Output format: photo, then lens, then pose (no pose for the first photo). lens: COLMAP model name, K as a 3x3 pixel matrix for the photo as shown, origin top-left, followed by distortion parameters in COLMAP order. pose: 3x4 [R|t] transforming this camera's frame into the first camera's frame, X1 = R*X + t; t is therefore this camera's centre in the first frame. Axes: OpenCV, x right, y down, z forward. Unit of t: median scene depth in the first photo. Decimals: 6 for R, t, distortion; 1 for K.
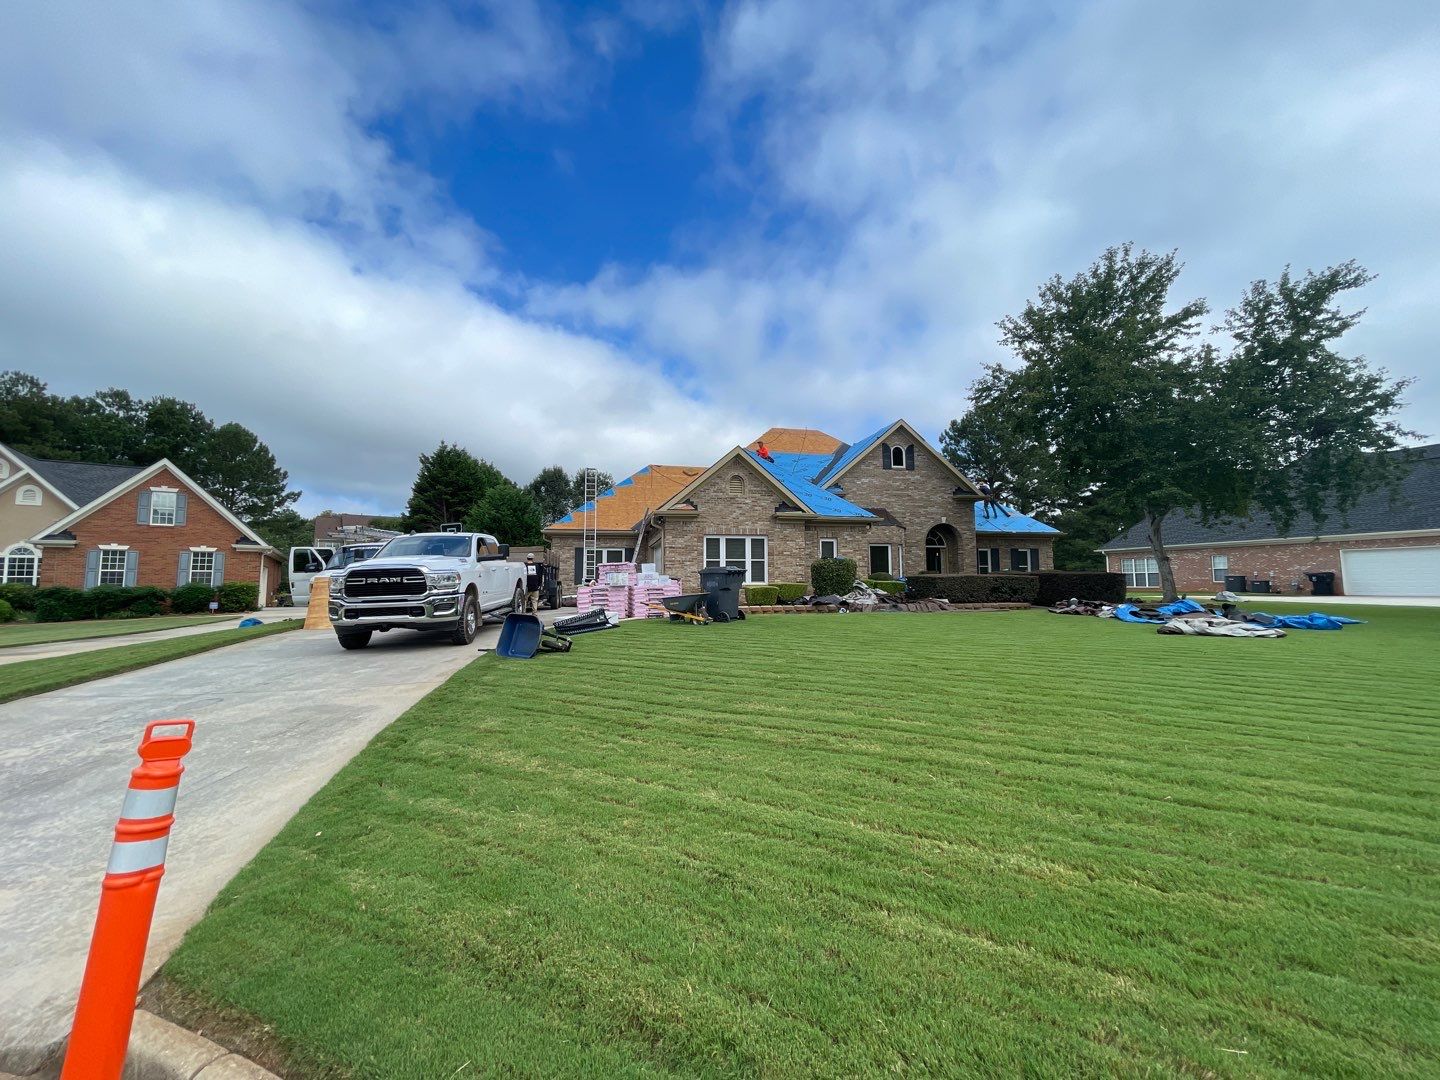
lens RADIAL K [[574.8, 0, 720.1], [0, 574.8, 538.3], [0, 0, 1]] dist [0.008245, -0.000024]
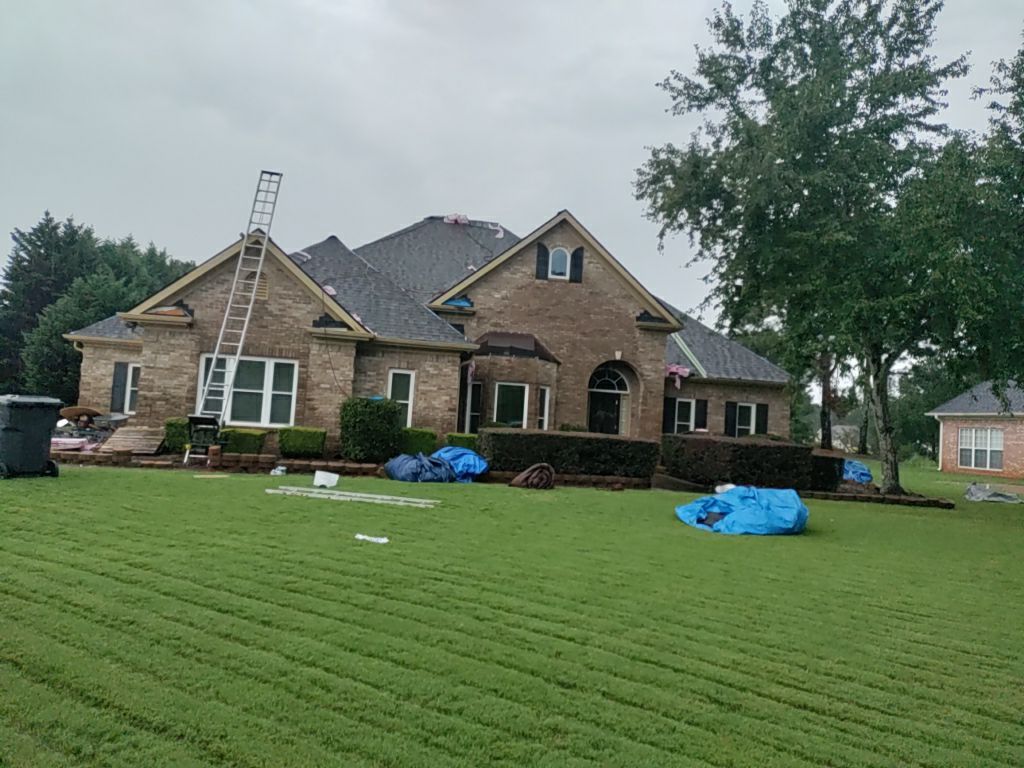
lens RADIAL K [[735.5, 0, 514.0], [0, 735.5, 388.3], [0, 0, 1]] dist [0.061821, -0.023205]
pose [[0.997091, 0.062543, -0.043565, 0.390519], [-0.061359, 0.997723, 0.028010, -0.010967], [0.045218, -0.025256, 0.998658, 0.098000]]
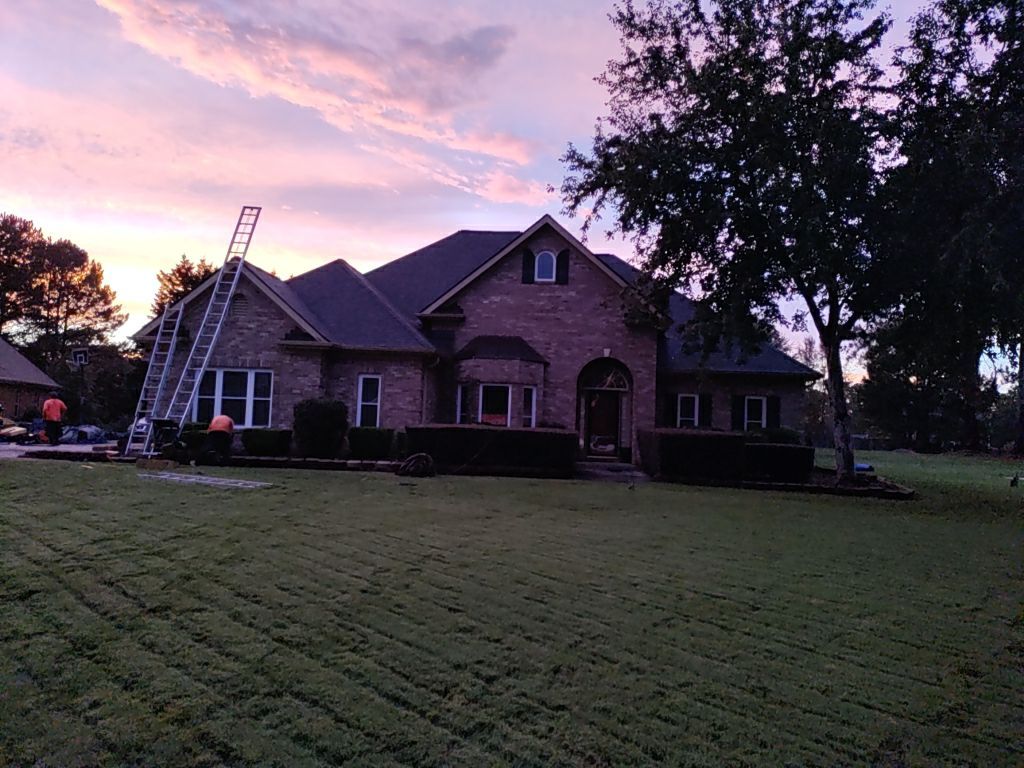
lens RADIAL K [[735.5, 0, 510.4], [0, 735.5, 396.9], [0, 0, 1]] dist [0.061821, -0.023205]
pose [[0.959530, 0.029099, -0.280099, 0.692454], [-0.019980, 0.999175, 0.035360, -0.008708], [0.280897, -0.028333, 0.959320, 0.096133]]
